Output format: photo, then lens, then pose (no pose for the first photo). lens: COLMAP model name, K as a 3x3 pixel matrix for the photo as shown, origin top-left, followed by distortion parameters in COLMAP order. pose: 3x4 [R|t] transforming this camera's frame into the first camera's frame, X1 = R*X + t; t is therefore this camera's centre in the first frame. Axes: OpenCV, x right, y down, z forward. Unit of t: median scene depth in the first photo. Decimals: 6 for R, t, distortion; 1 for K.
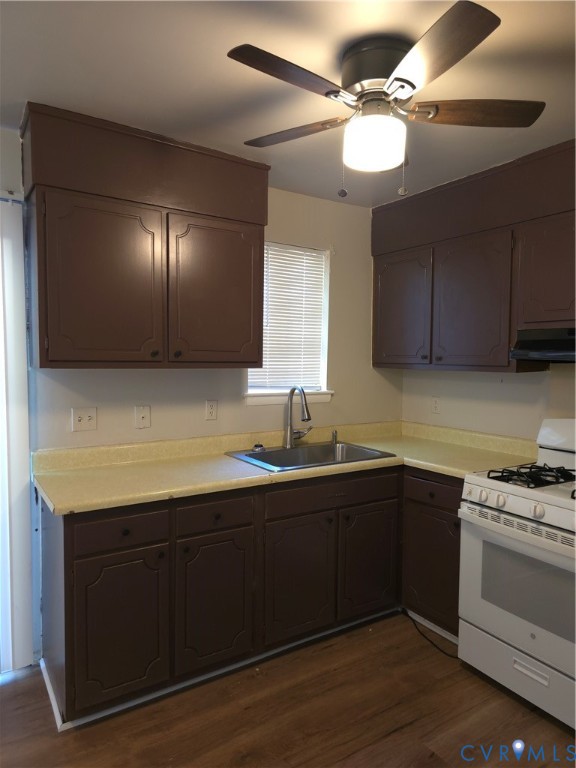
lens RADIAL K [[508.2, 0, 288.0], [0, 508.2, 384.0], [0, 0, 1]] dist [-0.003394, -0.001121]
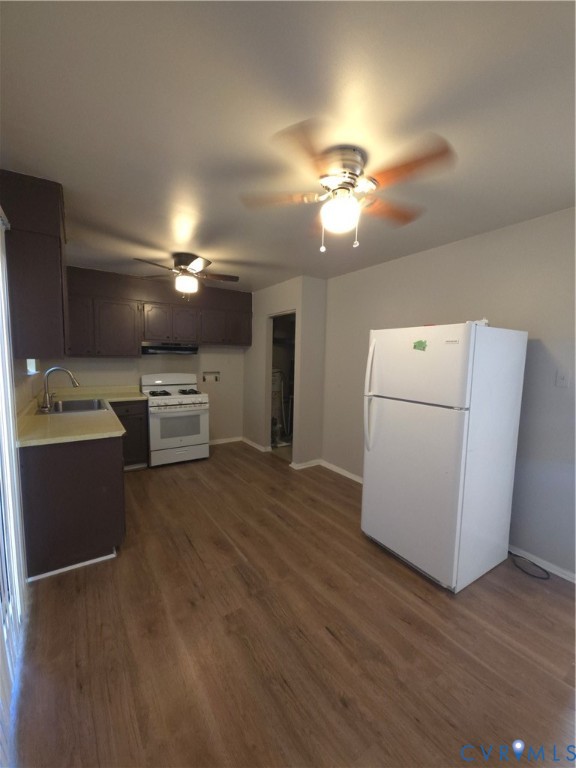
lens RADIAL K [[311.2, 0, 288.0], [0, 311.2, 384.0], [0, 0, 1]] dist [0.002138, -0.000206]
pose [[-0.005865, -0.108583, 0.994070, -1.336352], [0.036688, 0.993394, 0.108726, -0.043271], [-0.999310, 0.037108, -0.001842, 0.298742]]
